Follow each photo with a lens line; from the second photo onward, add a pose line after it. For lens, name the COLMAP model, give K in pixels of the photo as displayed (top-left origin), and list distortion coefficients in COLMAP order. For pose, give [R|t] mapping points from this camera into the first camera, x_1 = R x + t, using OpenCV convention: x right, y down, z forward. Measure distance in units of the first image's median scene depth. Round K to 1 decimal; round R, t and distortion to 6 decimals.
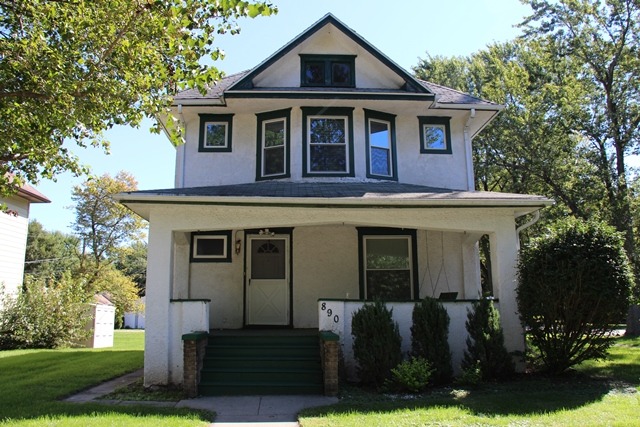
lens RADIAL K [[534.6, 0, 320.9], [0, 534.6, 213.1], [0, 0, 1]] dist [-0.140746, 0.067248]
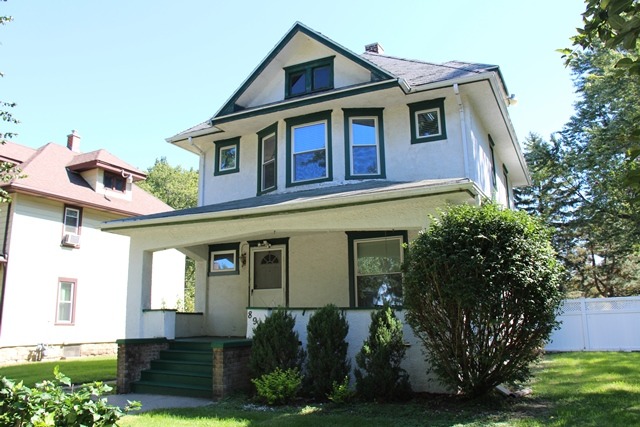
lens RADIAL K [[534.6, 0, 320.4], [0, 534.6, 211.0], [0, 0, 1]] dist [-0.140746, 0.067248]
pose [[0.872325, -0.102409, -0.478081, 0.492549], [0.093092, 0.994719, -0.043219, 0.026595], [0.479982, -0.006804, 0.877252, 0.134530]]
